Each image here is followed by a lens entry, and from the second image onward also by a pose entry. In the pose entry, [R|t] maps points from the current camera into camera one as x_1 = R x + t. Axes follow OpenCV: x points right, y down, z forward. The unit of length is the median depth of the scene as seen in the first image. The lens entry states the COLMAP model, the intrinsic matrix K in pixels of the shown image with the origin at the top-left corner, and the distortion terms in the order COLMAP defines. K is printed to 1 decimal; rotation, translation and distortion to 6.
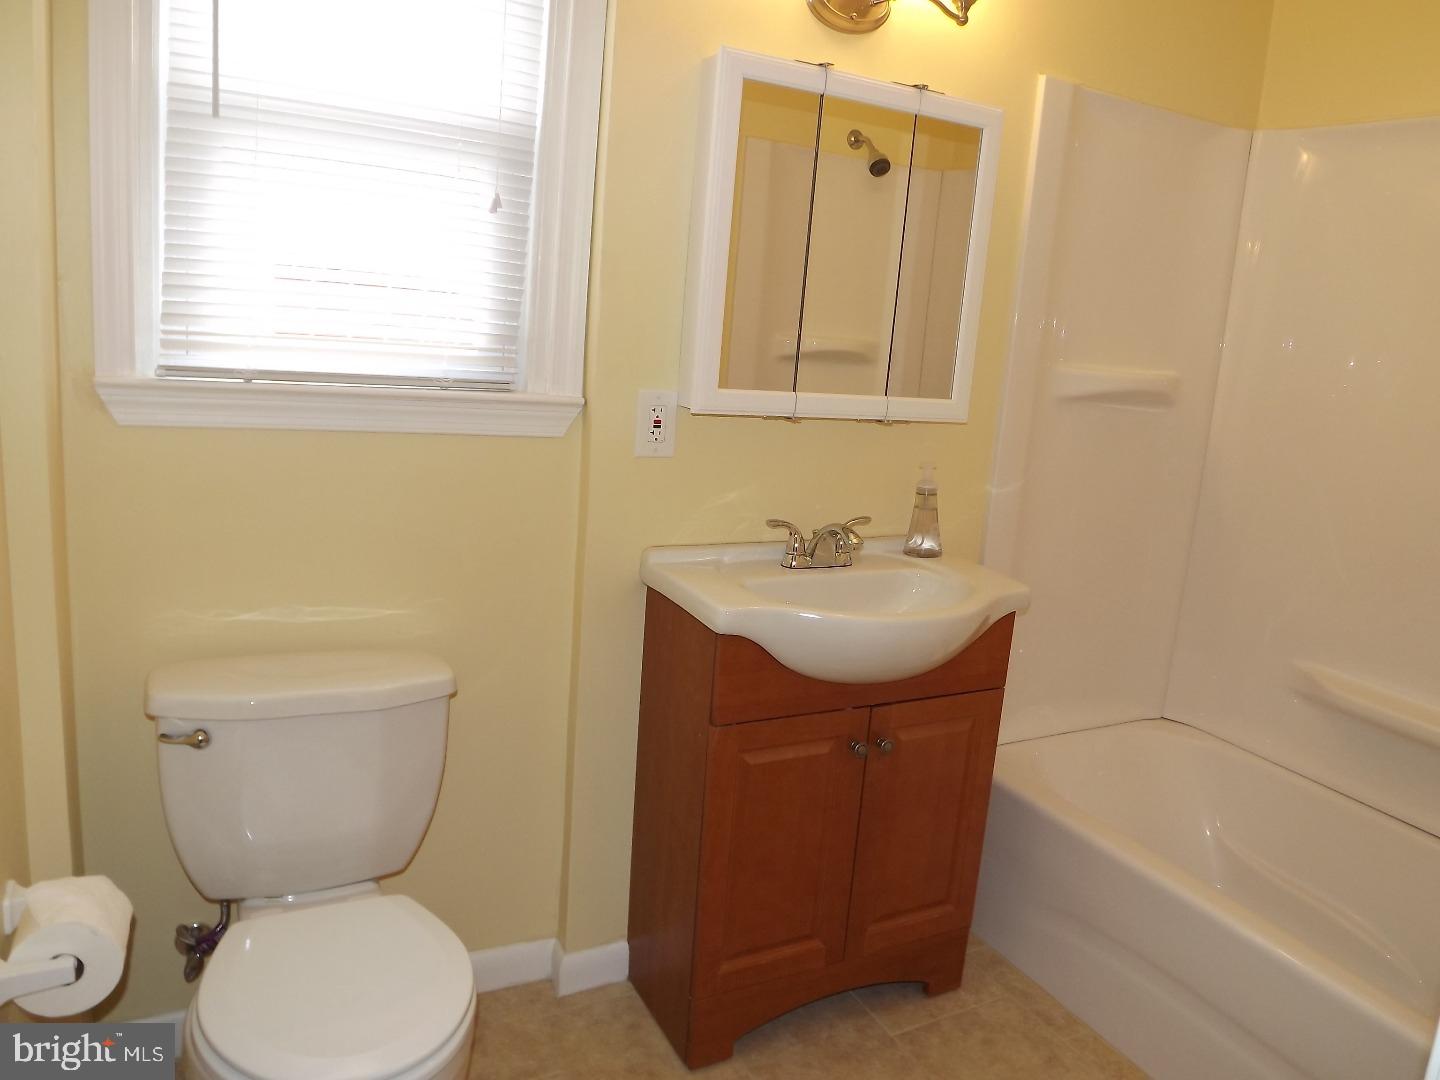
lens RADIAL K [[1088.8, 0, 715.0], [0, 1088.8, 534.0], [0, 0, 1]] dist [-0.013354, -0.003136]
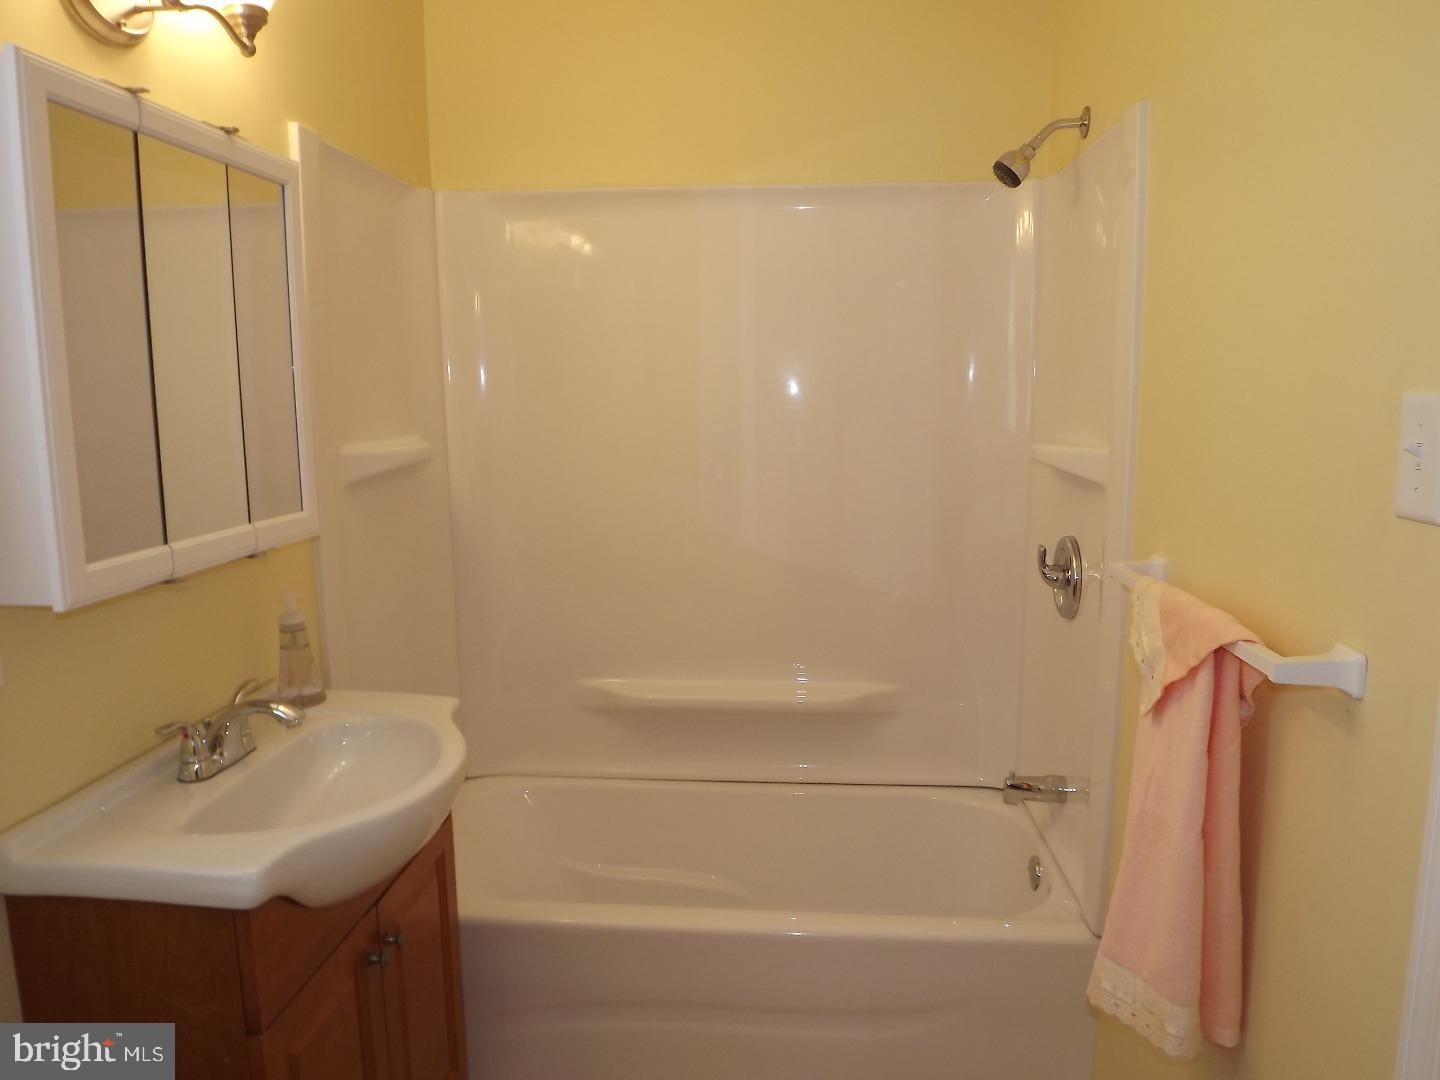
lens RADIAL K [[1088.8, 0, 723.9], [0, 1088.8, 541.2], [0, 0, 1]] dist [-0.013354, -0.003136]
pose [[0.555473, -0.208097, 0.805075, -0.285967], [0.222133, 0.970130, 0.097497, -0.116186], [-0.801315, 0.124677, 0.585106, 0.282024]]
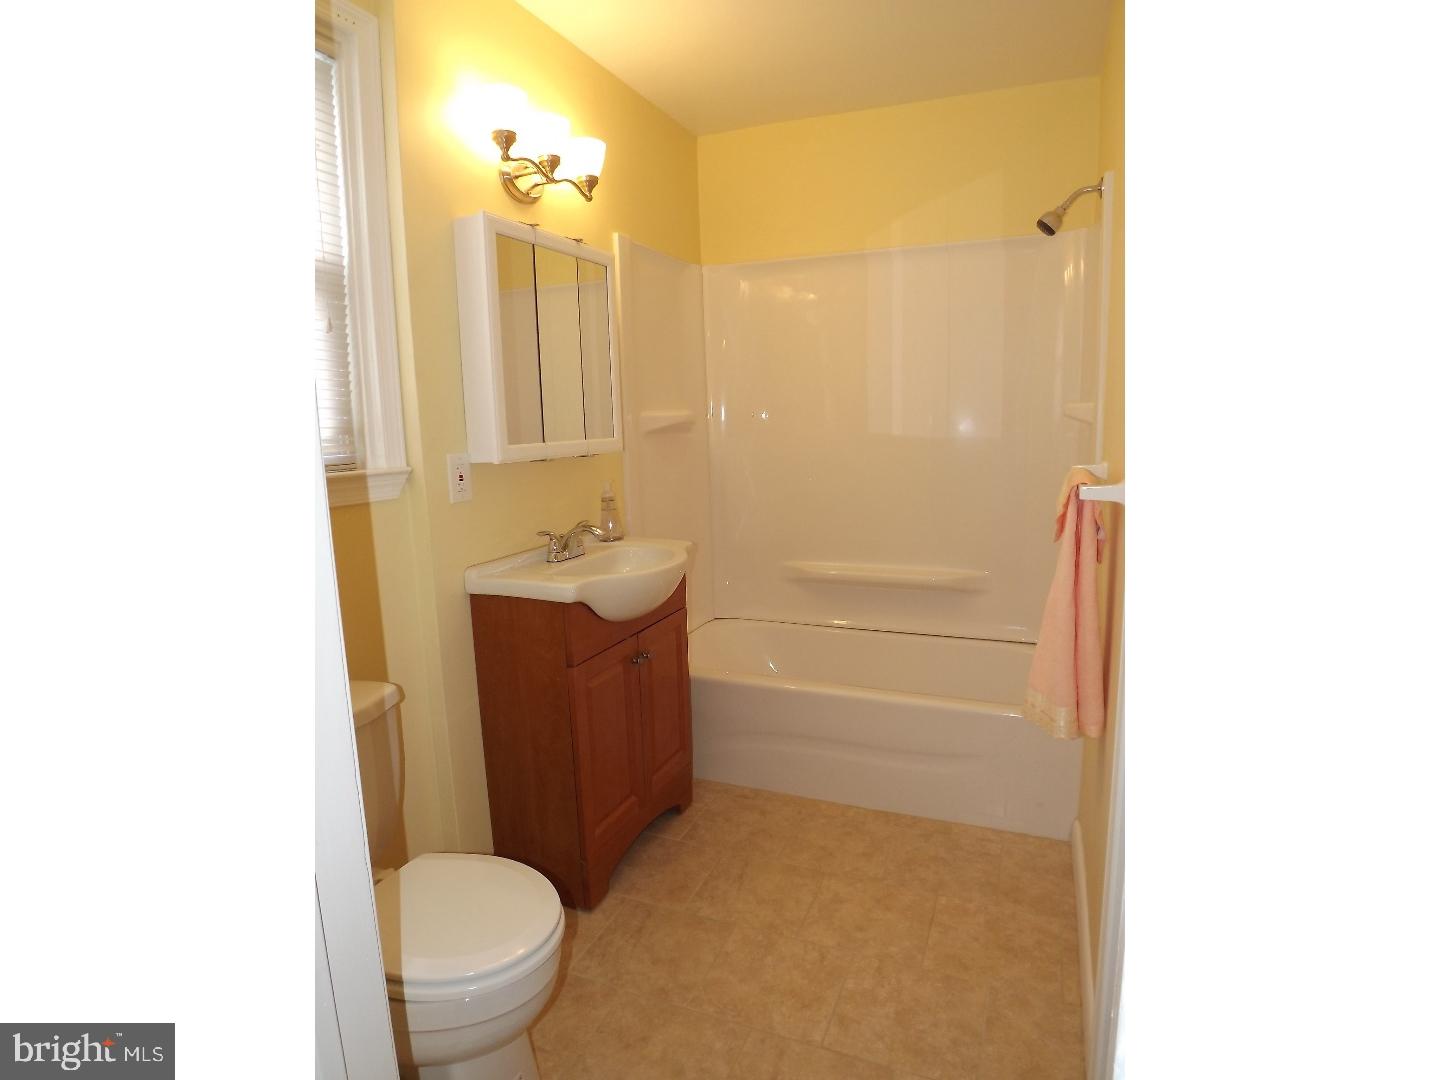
lens RADIAL K [[821.5, 0, 714.8], [0, 821.5, 537.5], [0, 0, 1]] dist [-0.001733, 0.002205]
pose [[0.780090, -0.196243, 0.594094, -0.421327], [0.216509, 0.975543, 0.037952, 0.003504], [-0.587012, 0.099021, 0.803499, -0.022769]]
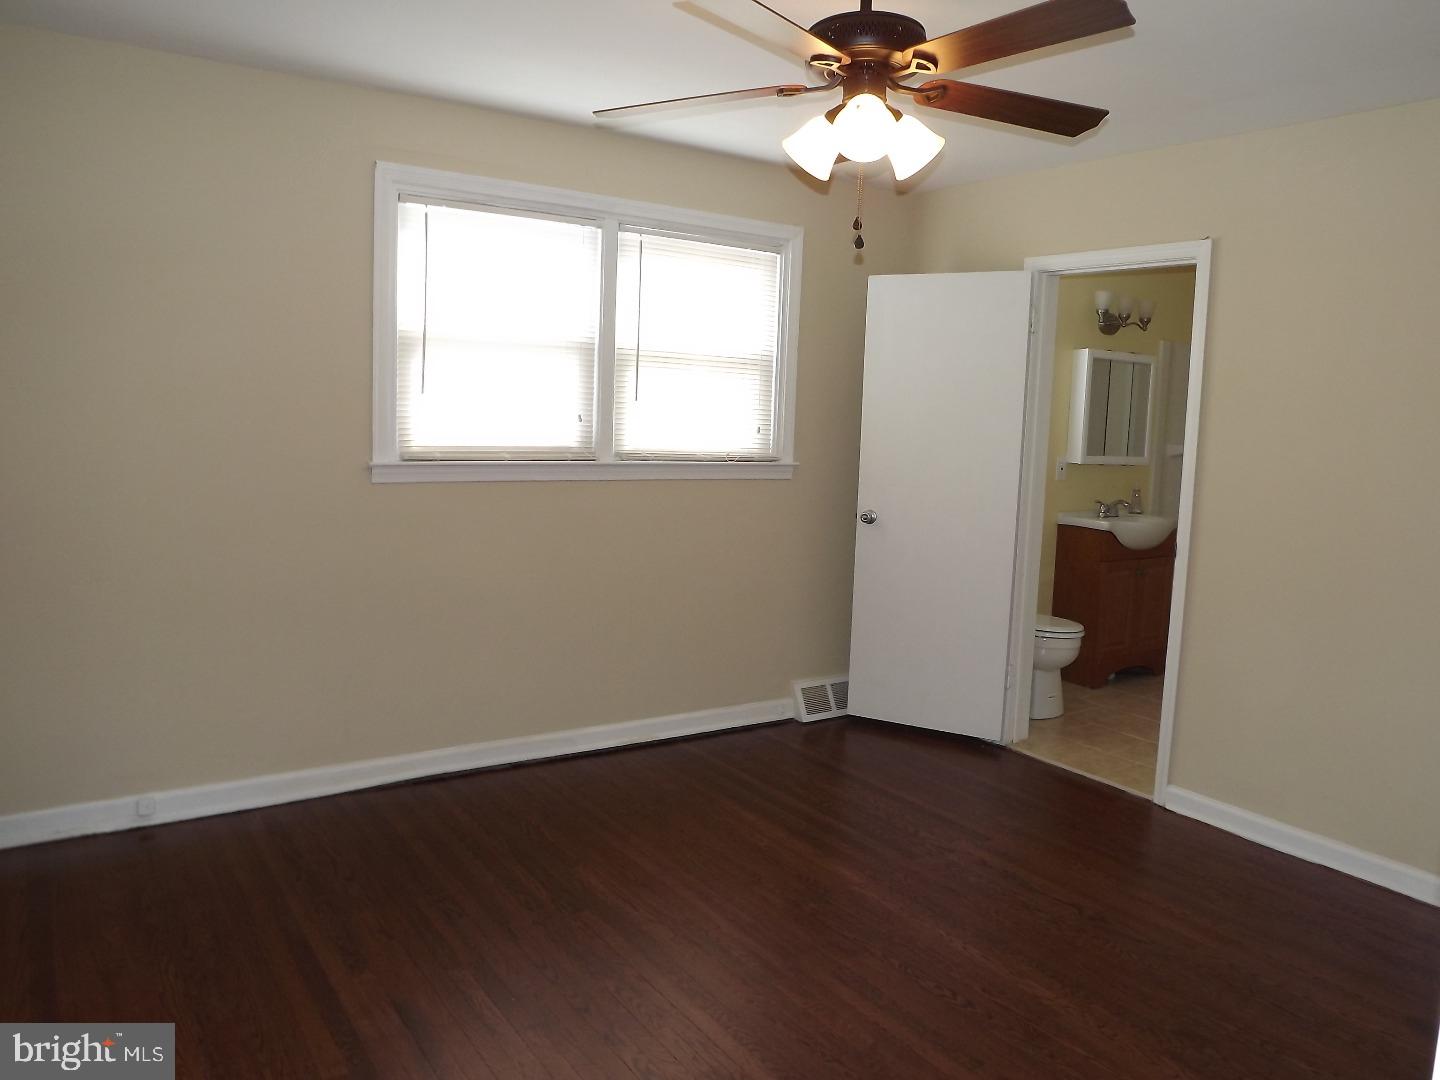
lens RADIAL K [[1080.6, 0, 721.0], [0, 1080.6, 535.7], [0, 0, 1]] dist [-0.063931, 0.025288]
pose [[0.994432, -0.057356, 0.088406, -1.181623], [0.063964, 0.995219, -0.073815, 0.223274], [-0.083750, 0.079059, 0.993346, -1.712957]]
